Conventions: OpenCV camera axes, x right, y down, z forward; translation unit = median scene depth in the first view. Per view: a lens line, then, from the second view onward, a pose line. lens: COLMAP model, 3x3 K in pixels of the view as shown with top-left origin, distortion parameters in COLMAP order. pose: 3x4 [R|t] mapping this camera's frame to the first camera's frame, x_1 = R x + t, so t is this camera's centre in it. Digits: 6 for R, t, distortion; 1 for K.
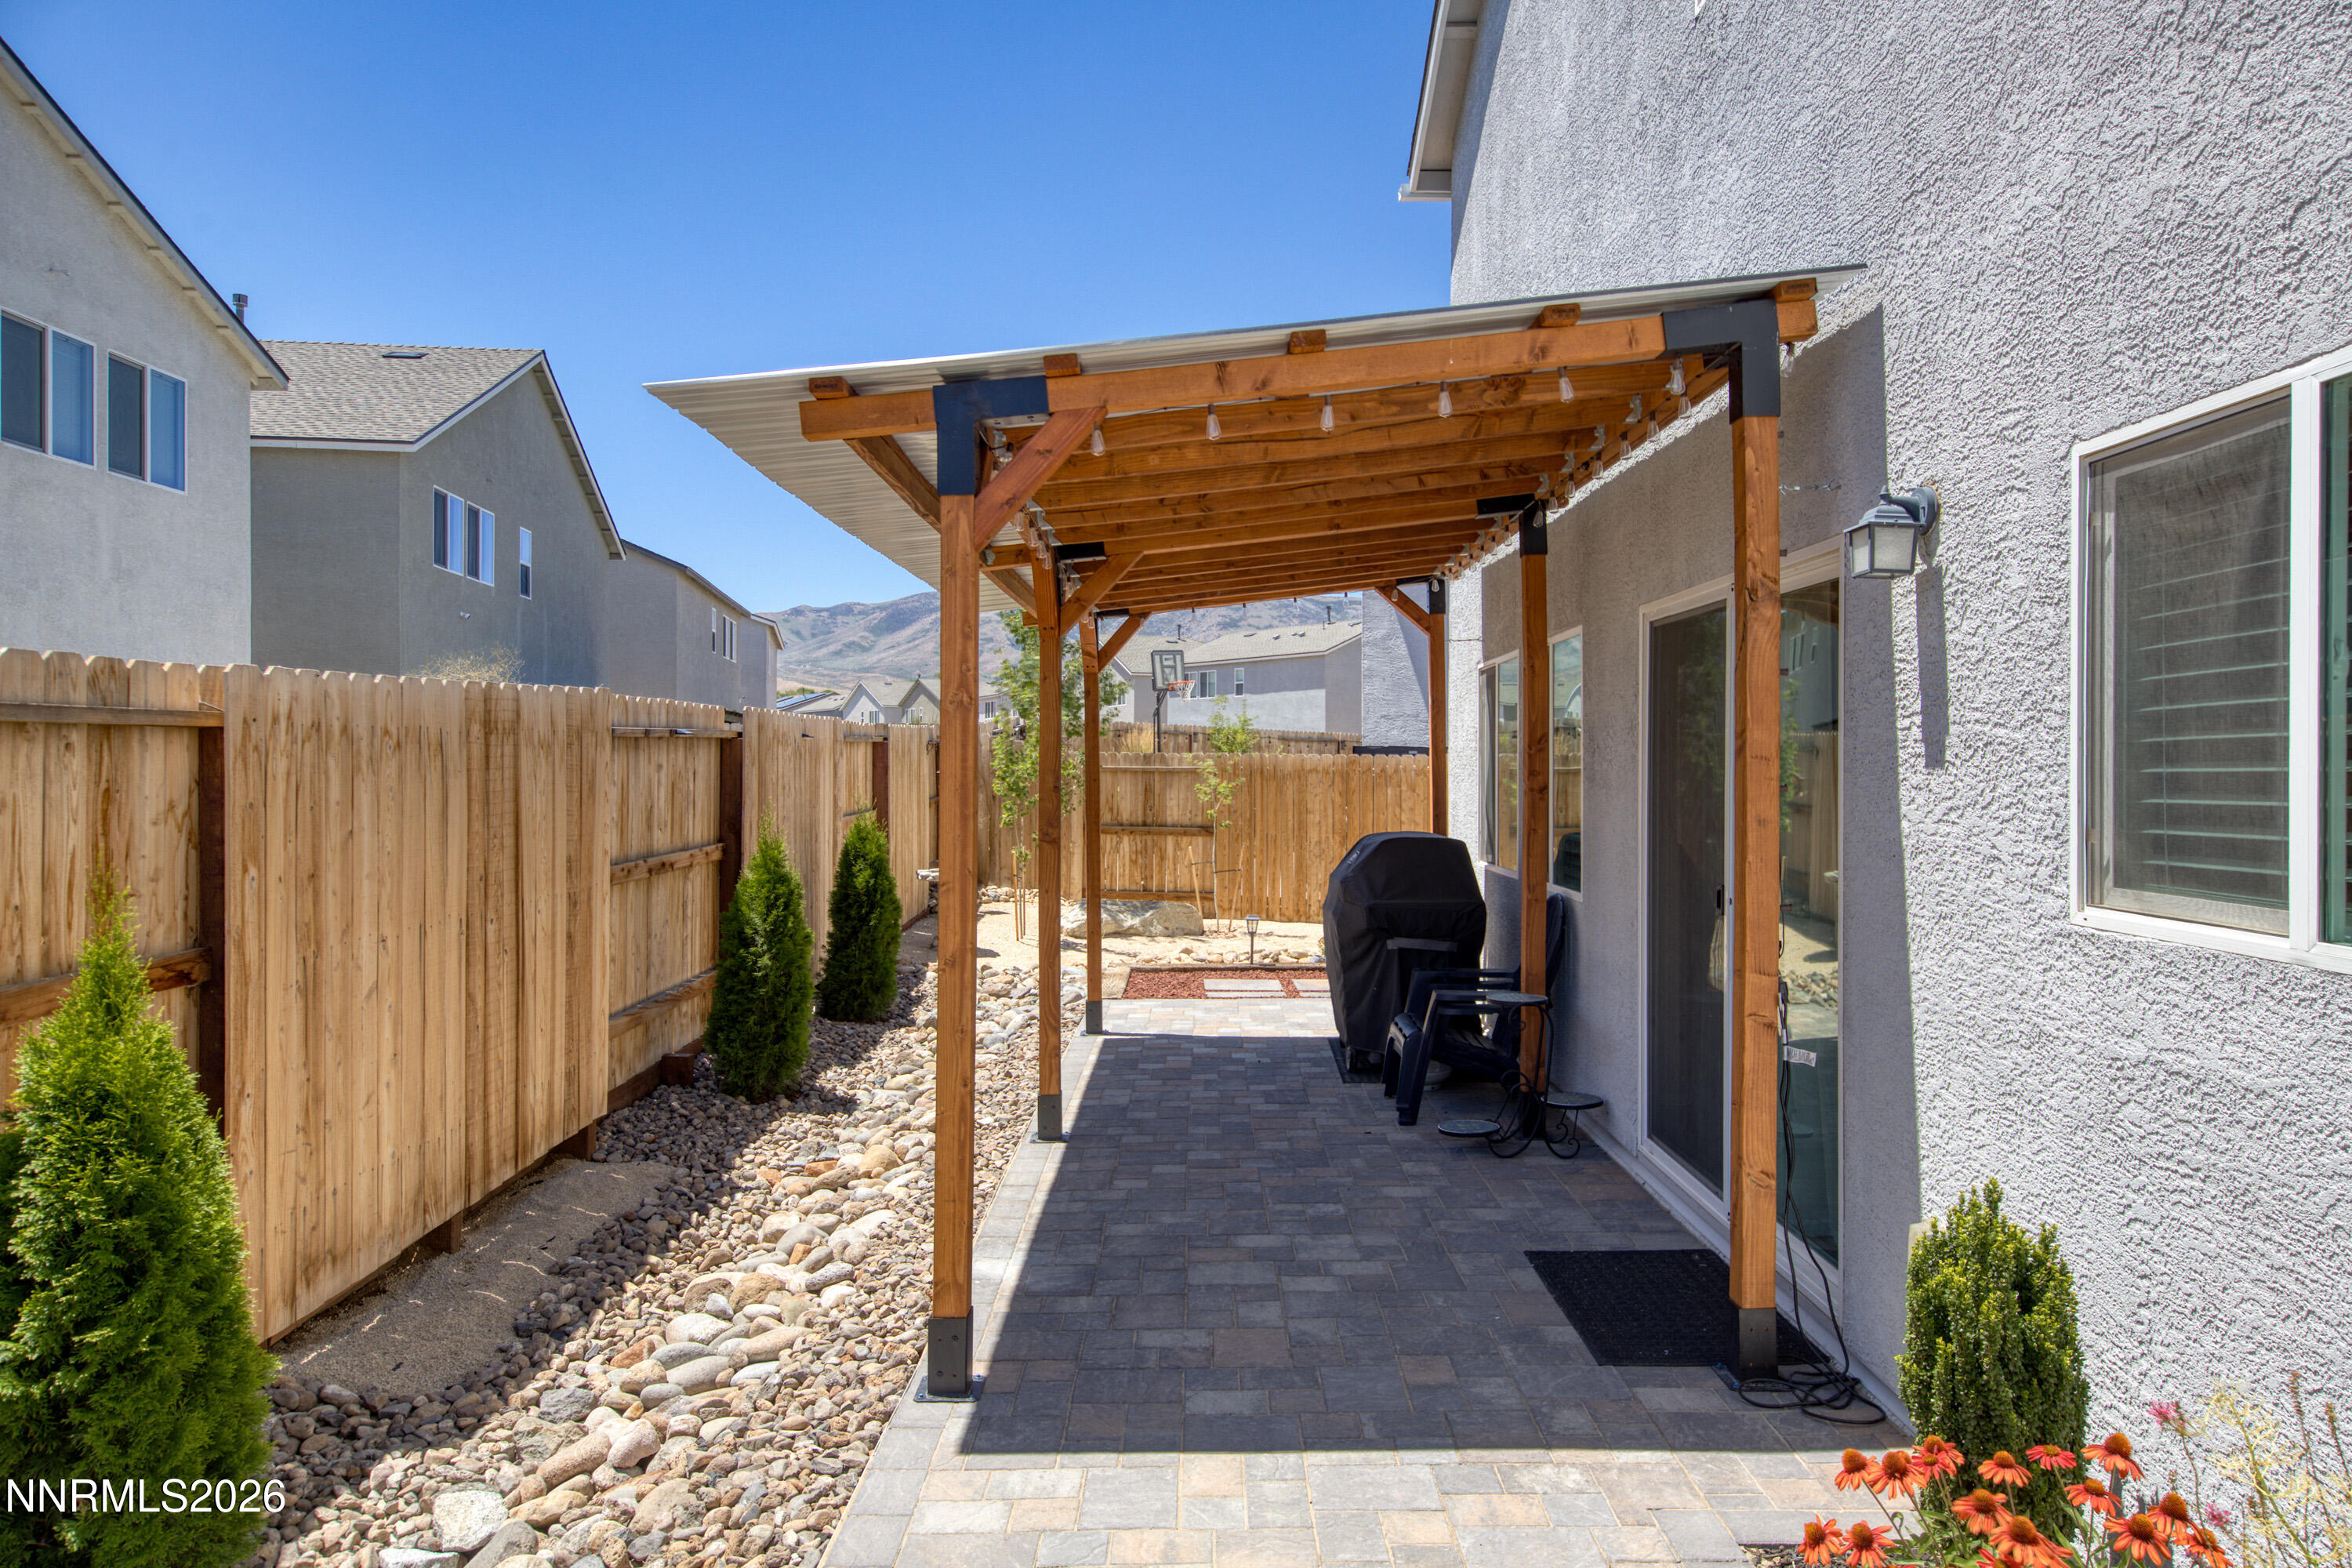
lens RADIAL K [[1484.2, 0, 1205.6], [0, 1484.2, 748.7], [0, 0, 1]] dist [0.013468, -0.000518]
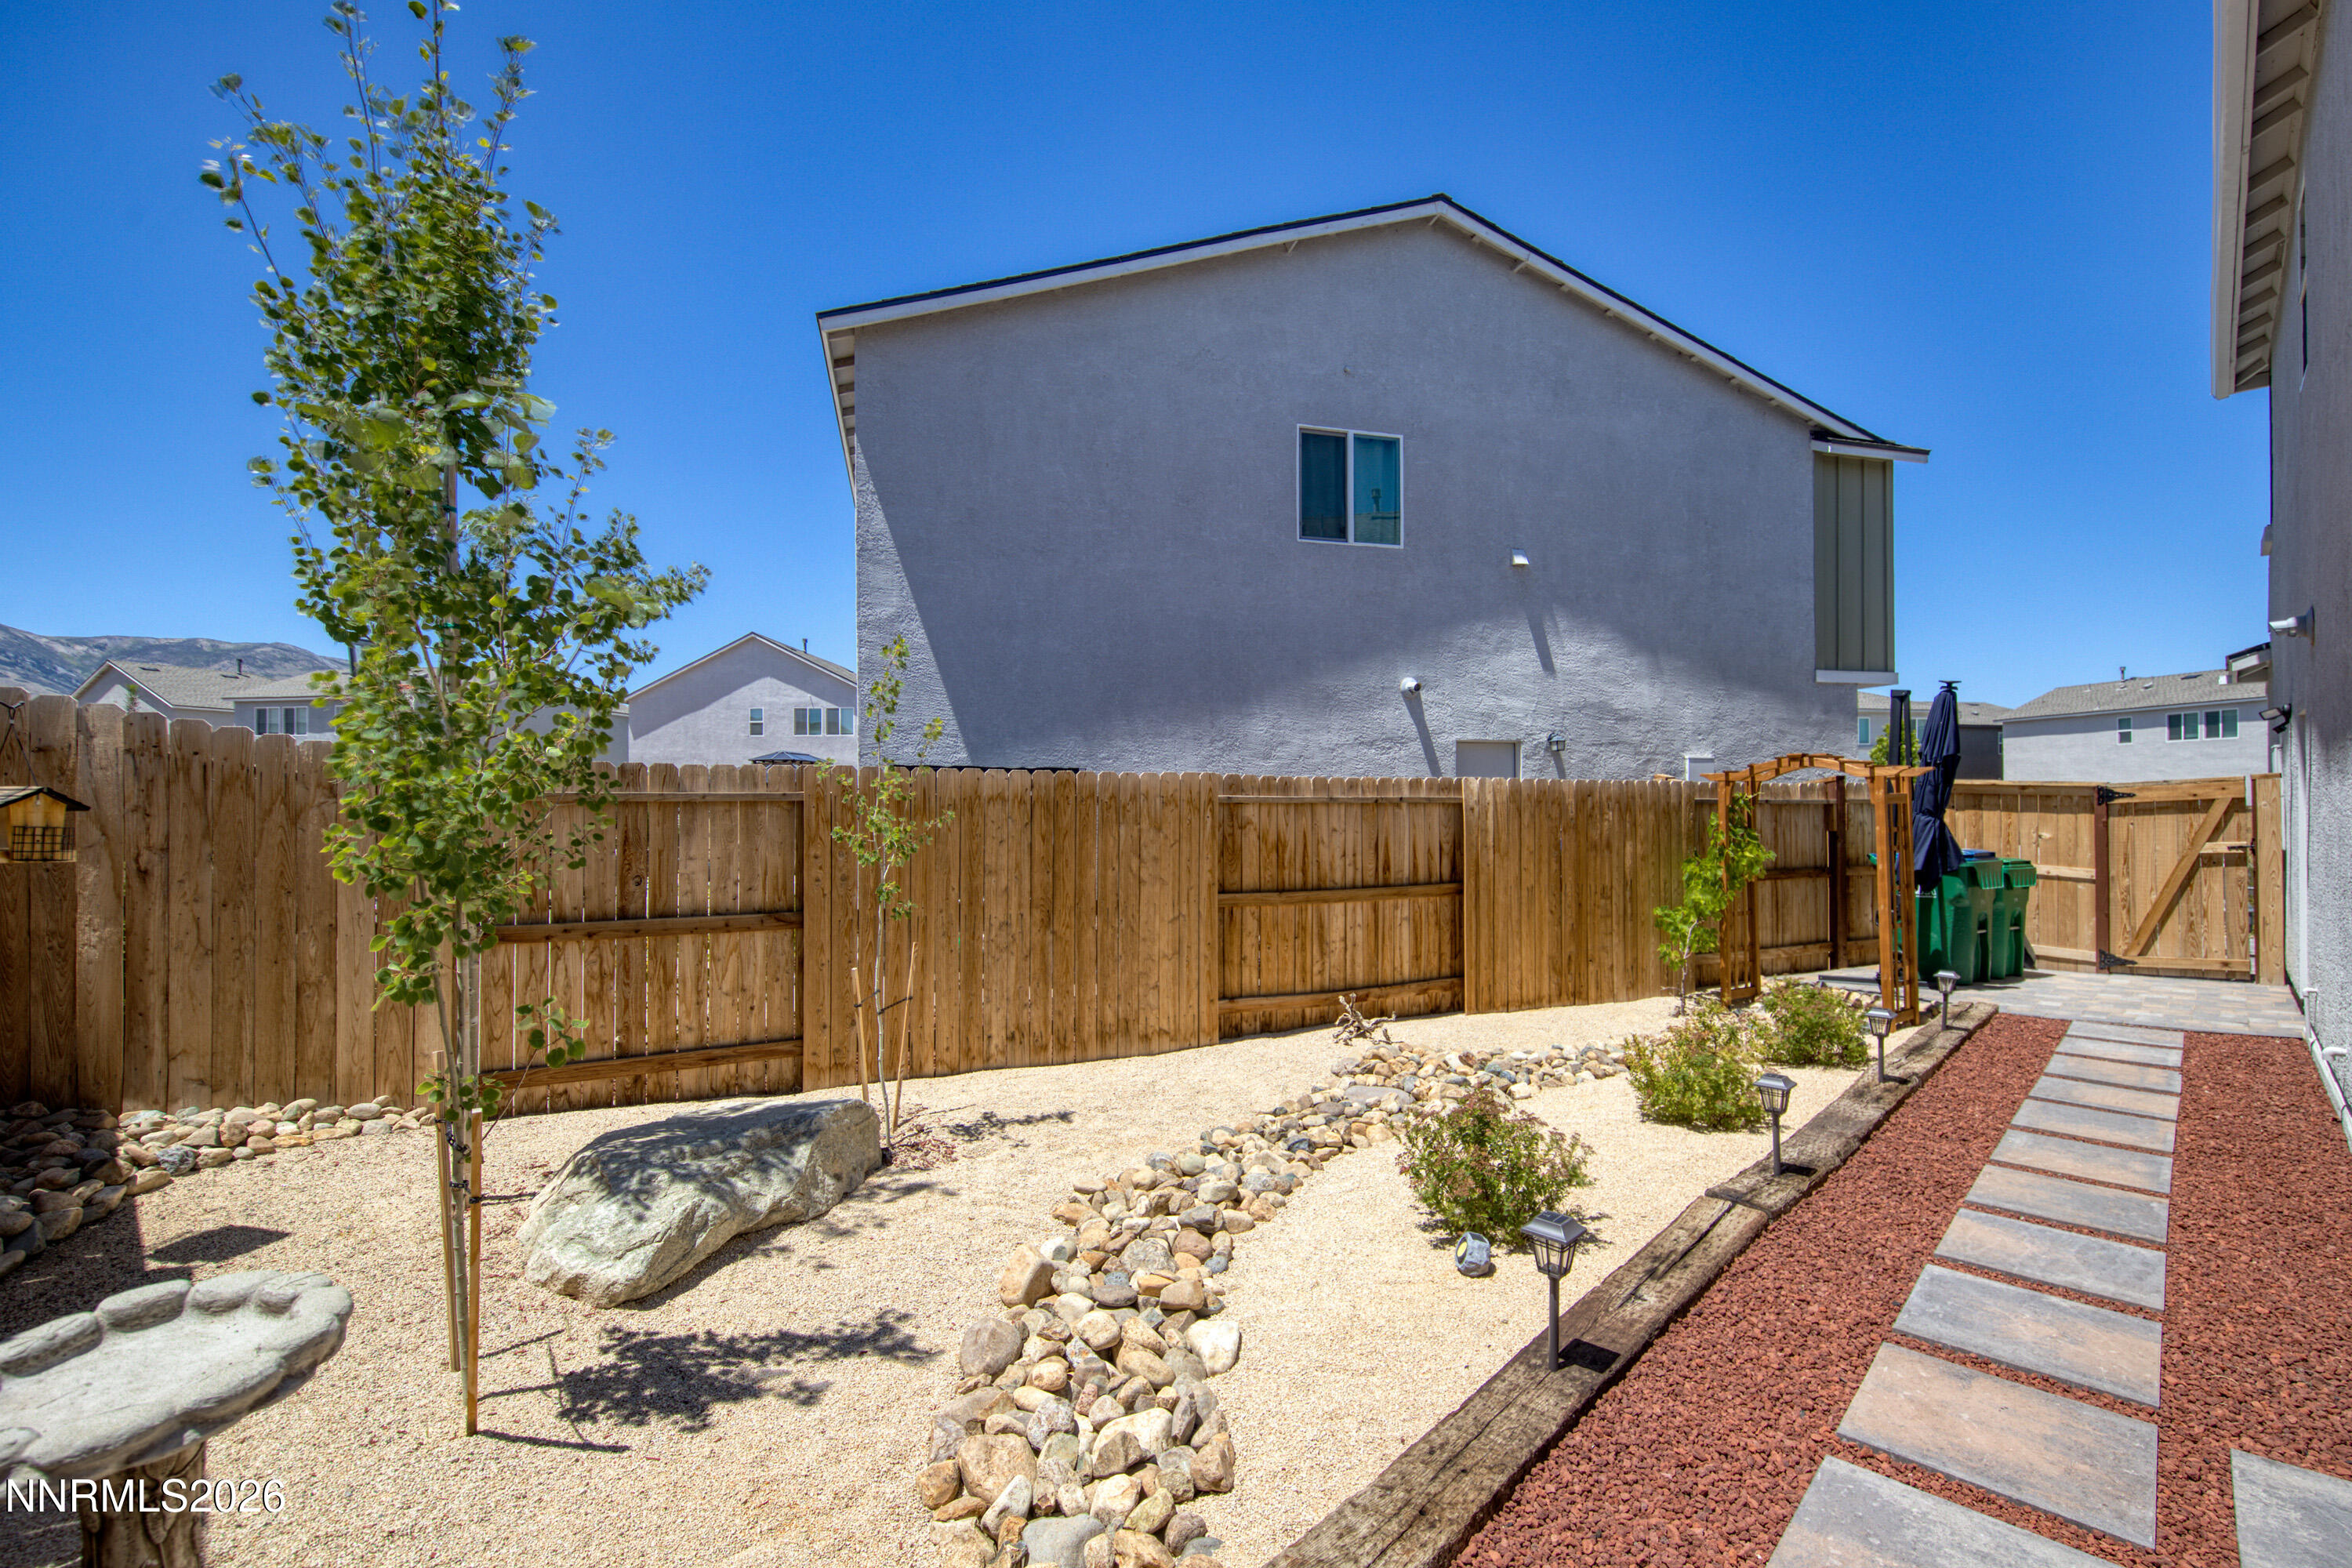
lens RADIAL K [[963.1, 0, 1165.9], [0, 963.1, 800.5], [0, 0, 1]] dist [0.001005, 0.000396]
pose [[0.710683, -0.006704, 0.703481, -0.152912], [0.001348, 0.999966, 0.008167, 0.013745], [-0.703511, -0.004856, 0.710668, 0.748471]]
